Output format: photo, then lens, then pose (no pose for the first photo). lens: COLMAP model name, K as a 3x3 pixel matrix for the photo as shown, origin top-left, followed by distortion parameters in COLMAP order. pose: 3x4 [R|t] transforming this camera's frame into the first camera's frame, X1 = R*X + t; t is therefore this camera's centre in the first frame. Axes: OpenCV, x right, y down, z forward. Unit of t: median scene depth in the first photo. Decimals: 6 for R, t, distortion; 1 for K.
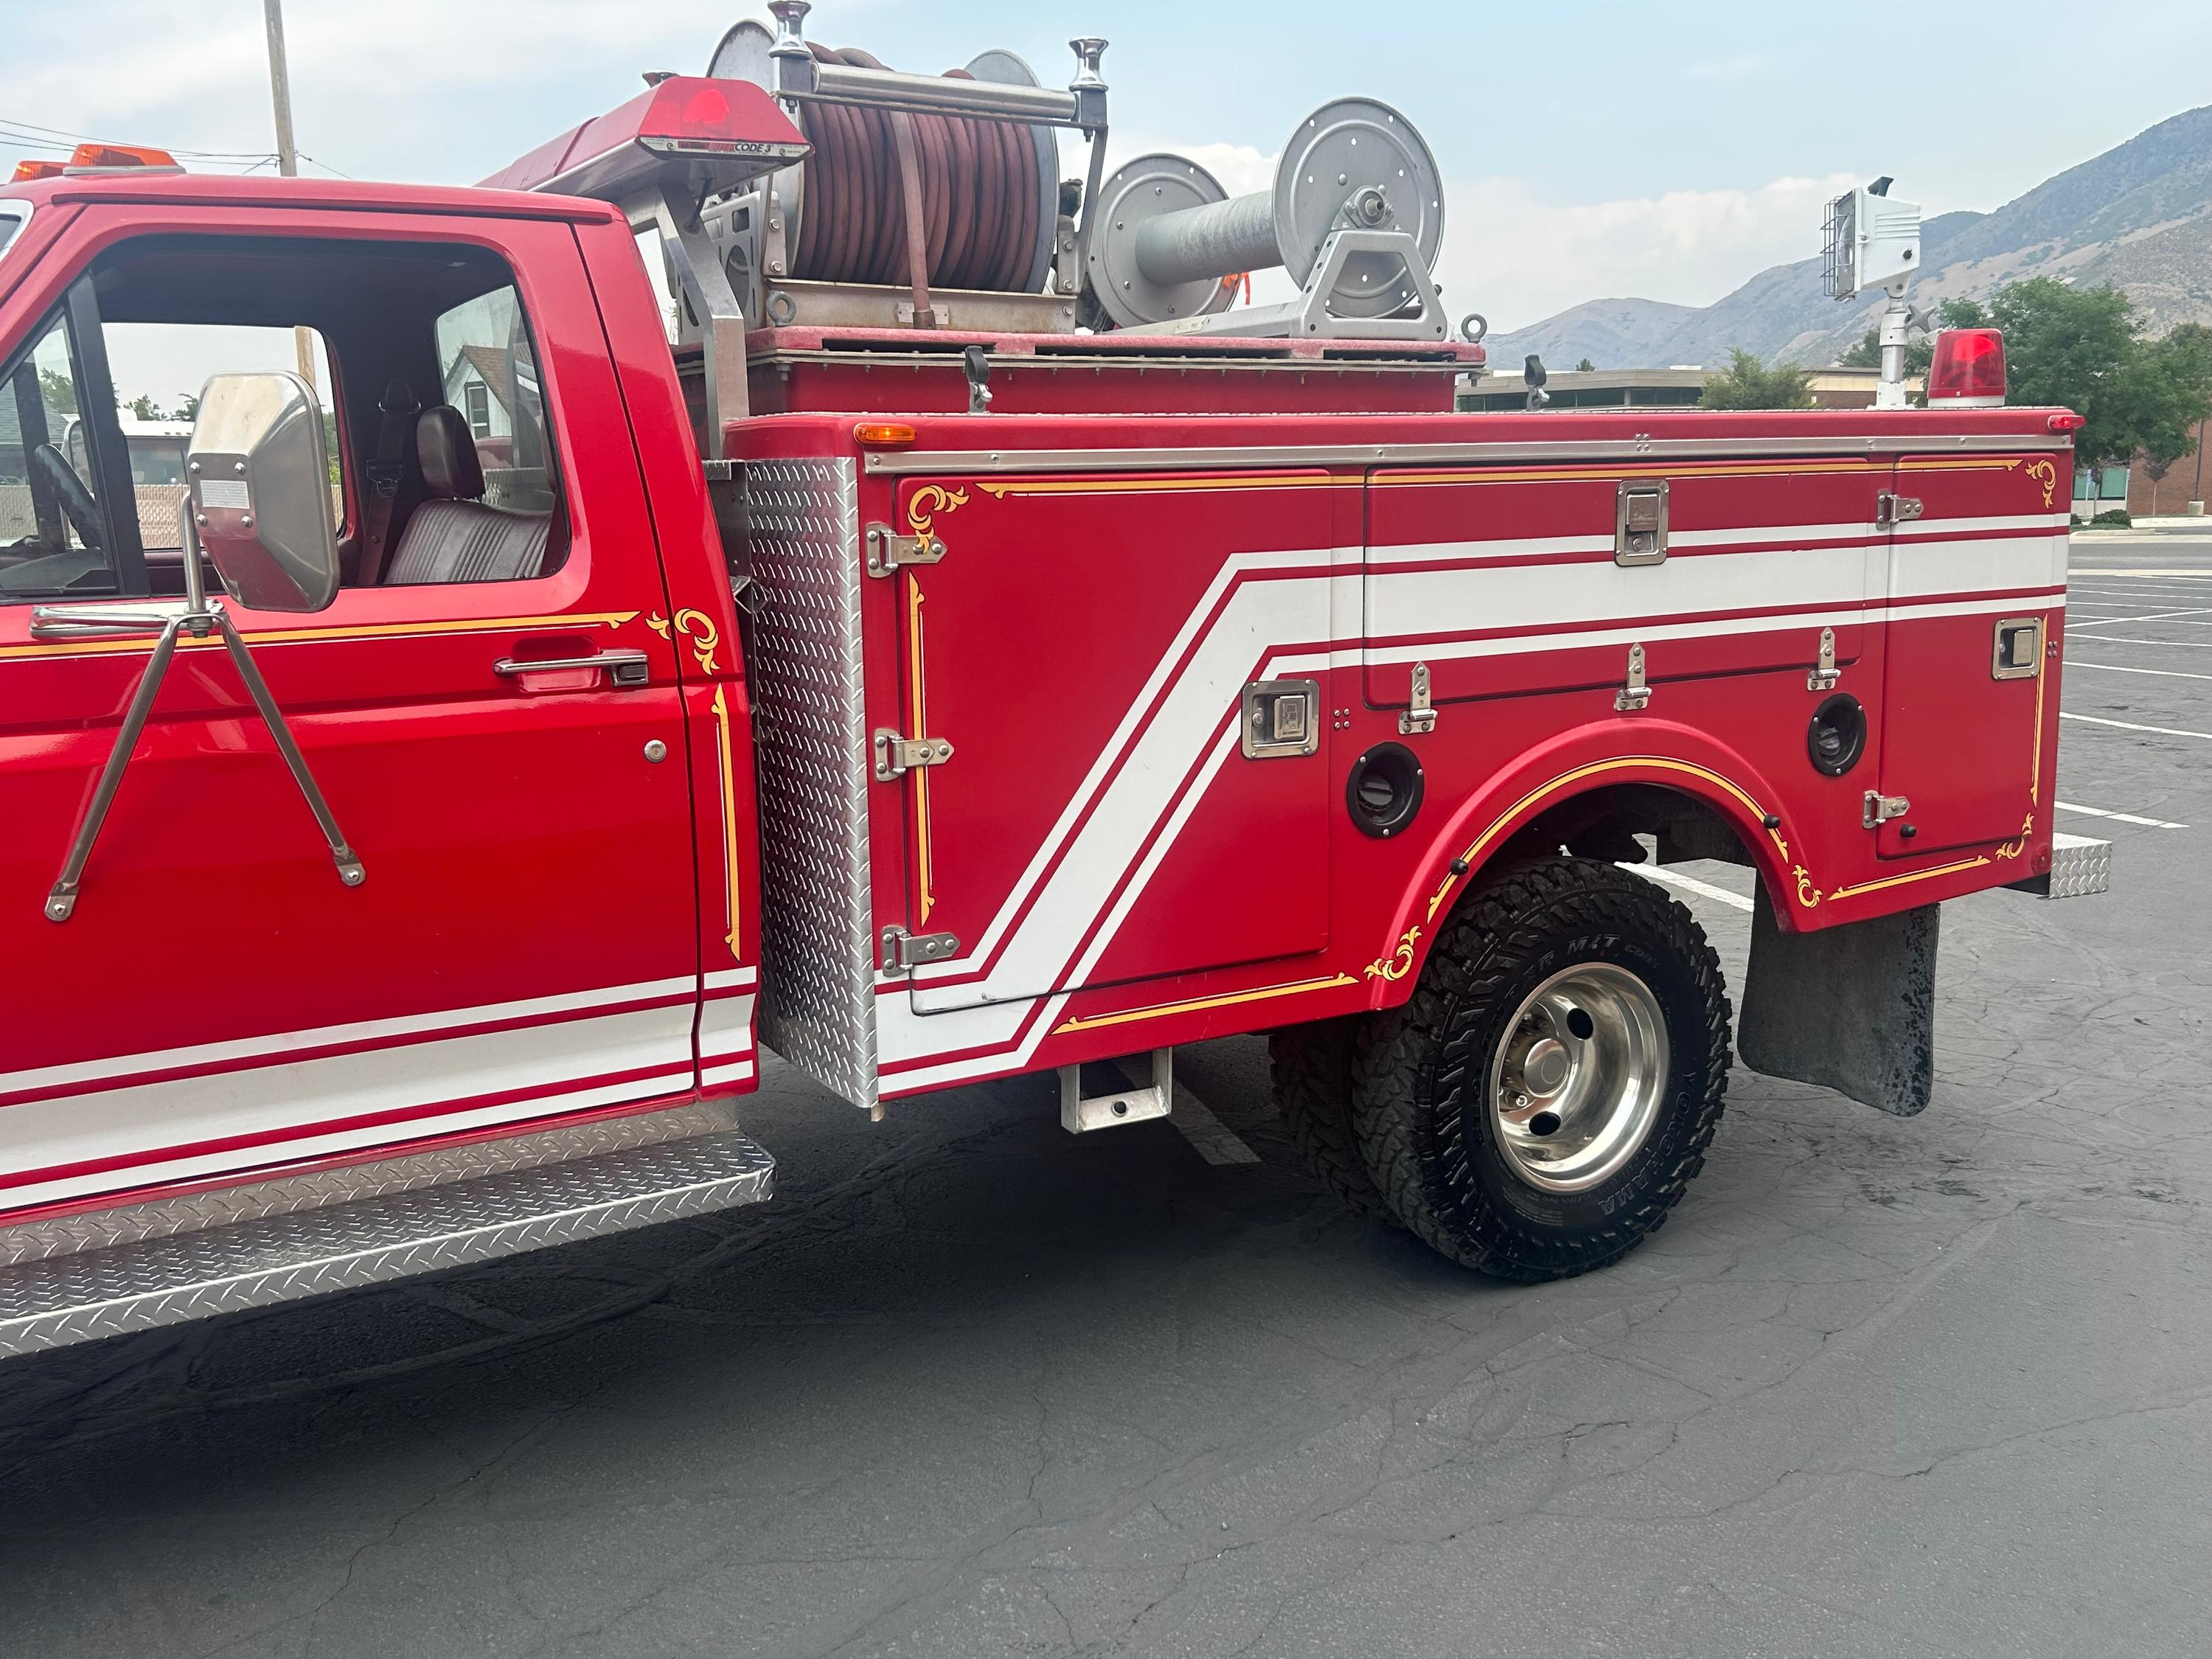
lens RADIAL K [[1948.9, 0, 1104.1], [0, 1948.9, 839.7], [0, 0, 1]] dist [0.051764, -0.061210]
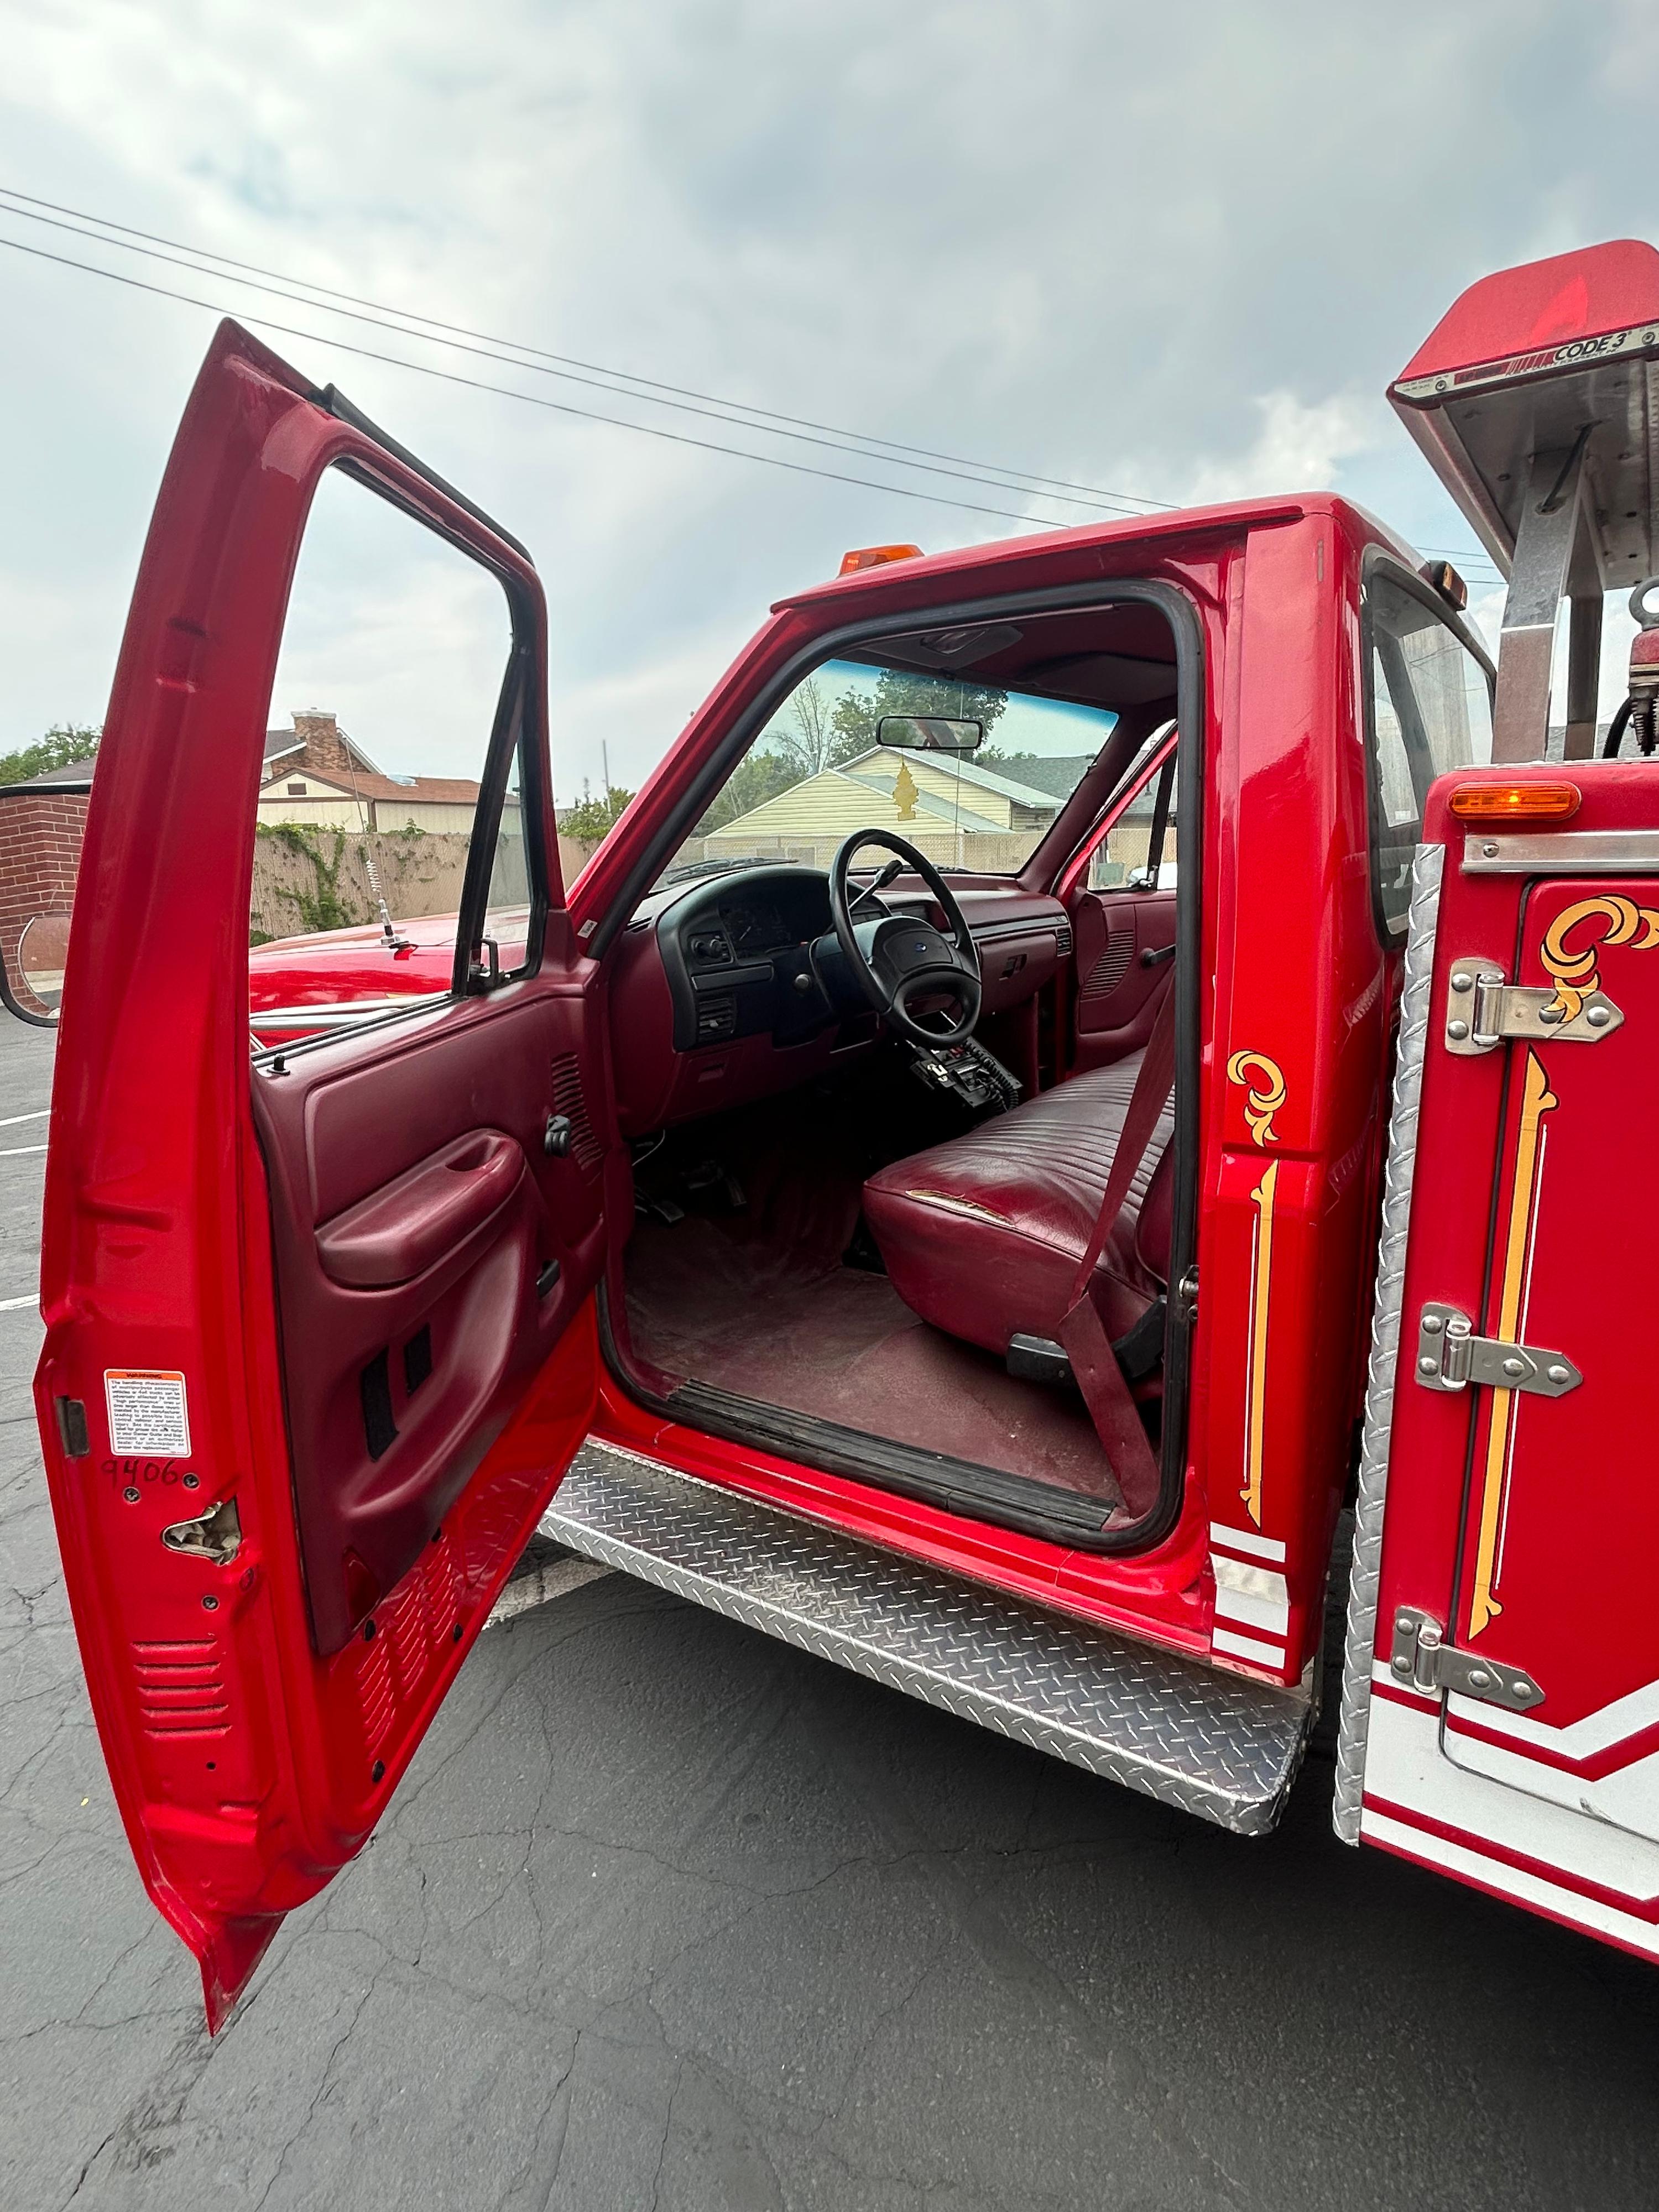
lens RADIAL K [[1191.5, 0, 839.9], [0, 1191.5, 1097.1], [0, 0, 1]] dist [-0.005522, 0.003569]
pose [[0.441612, 0.195600, -0.875625, 0.093076], [-0.147170, 0.978520, 0.144362, -0.123077], [0.885053, 0.065114, 0.460913, 0.574389]]
